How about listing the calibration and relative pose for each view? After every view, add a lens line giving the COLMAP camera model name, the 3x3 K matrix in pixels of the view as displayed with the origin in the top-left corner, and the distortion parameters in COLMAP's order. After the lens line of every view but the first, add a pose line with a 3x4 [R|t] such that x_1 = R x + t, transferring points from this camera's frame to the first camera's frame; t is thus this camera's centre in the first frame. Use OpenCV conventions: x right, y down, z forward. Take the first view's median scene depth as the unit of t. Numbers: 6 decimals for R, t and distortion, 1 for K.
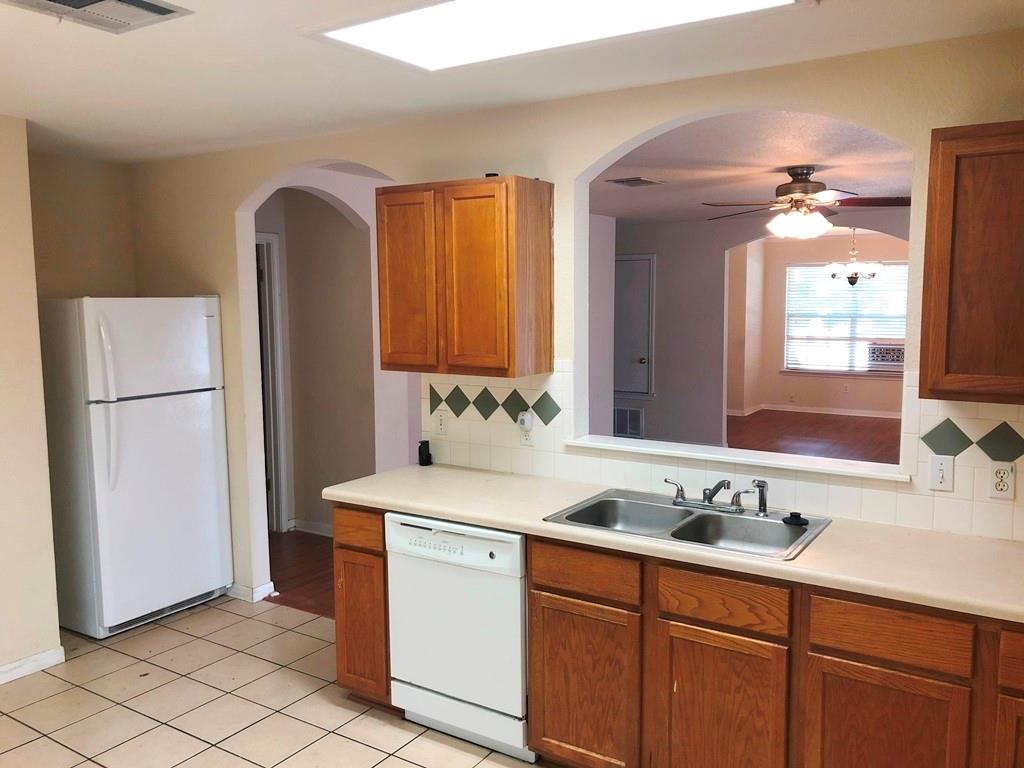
lens RADIAL K [[824.9, 0, 514.6], [0, 824.9, 392.6], [0, 0, 1]] dist [0.008175, -0.058333]
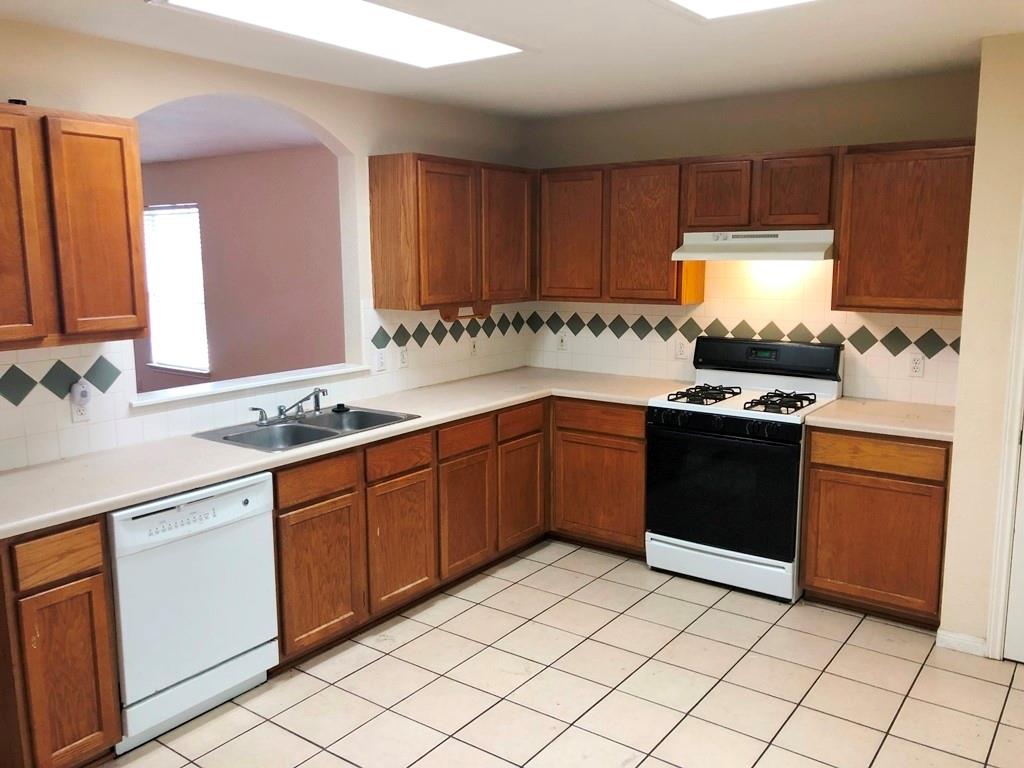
lens RADIAL K [[824.9, 0, 512.9], [0, 824.9, 382.5], [0, 0, 1]] dist [0.008175, -0.058333]
pose [[0.056166, -0.157988, 0.985842, -1.042495], [0.112094, 0.982156, 0.151011, -0.072678], [-0.992109, 0.102026, 0.072873, 0.591608]]
